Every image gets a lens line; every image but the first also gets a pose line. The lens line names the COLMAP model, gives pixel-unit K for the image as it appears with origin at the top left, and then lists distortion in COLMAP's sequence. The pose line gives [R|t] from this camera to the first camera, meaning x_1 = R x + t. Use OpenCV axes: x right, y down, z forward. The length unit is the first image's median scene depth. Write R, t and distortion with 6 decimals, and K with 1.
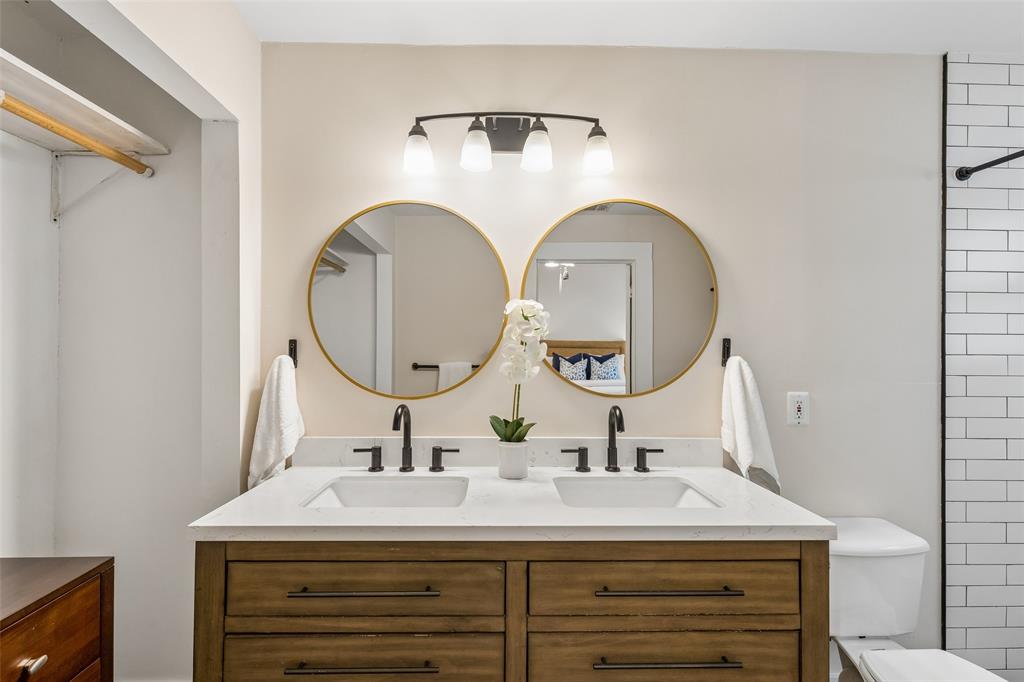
lens RADIAL K [[461.7, 0, 505.3], [0, 461.7, 344.4], [0, 0, 1]] dist [0.015614, -0.003886]
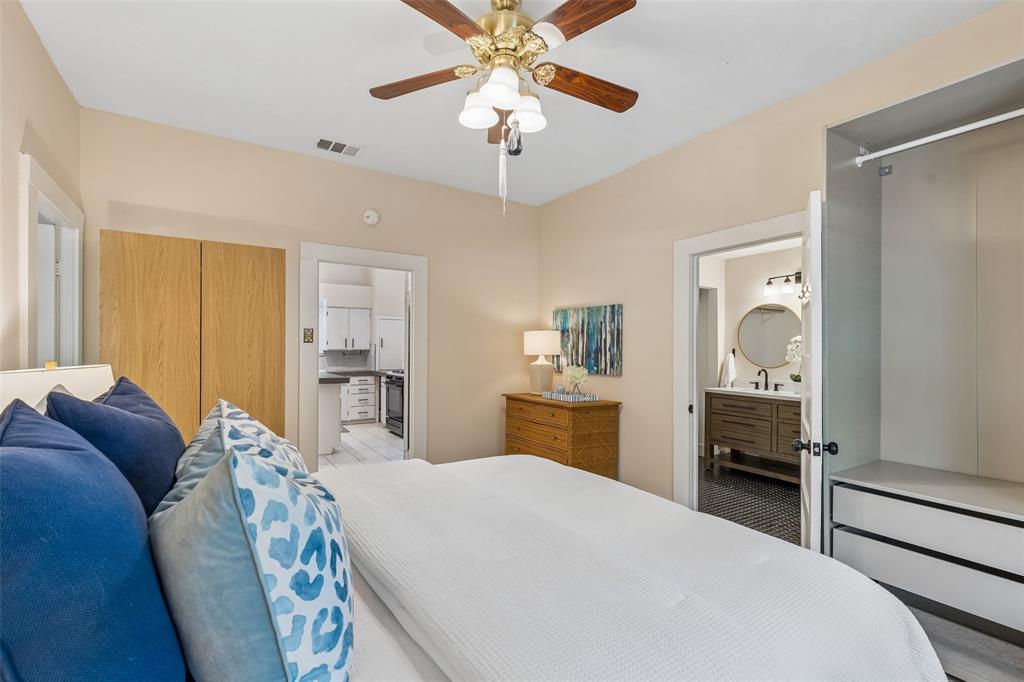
lens RADIAL K [[461.7, 0, 503.9], [0, 461.7, 346.2], [0, 0, 1]] dist [0.015614, -0.003886]
pose [[0.502569, -0.003130, -0.864531, 1.649670], [-0.000477, 0.999992, -0.003898, -0.016148], [0.864537, 0.002372, 0.502564, -2.173458]]
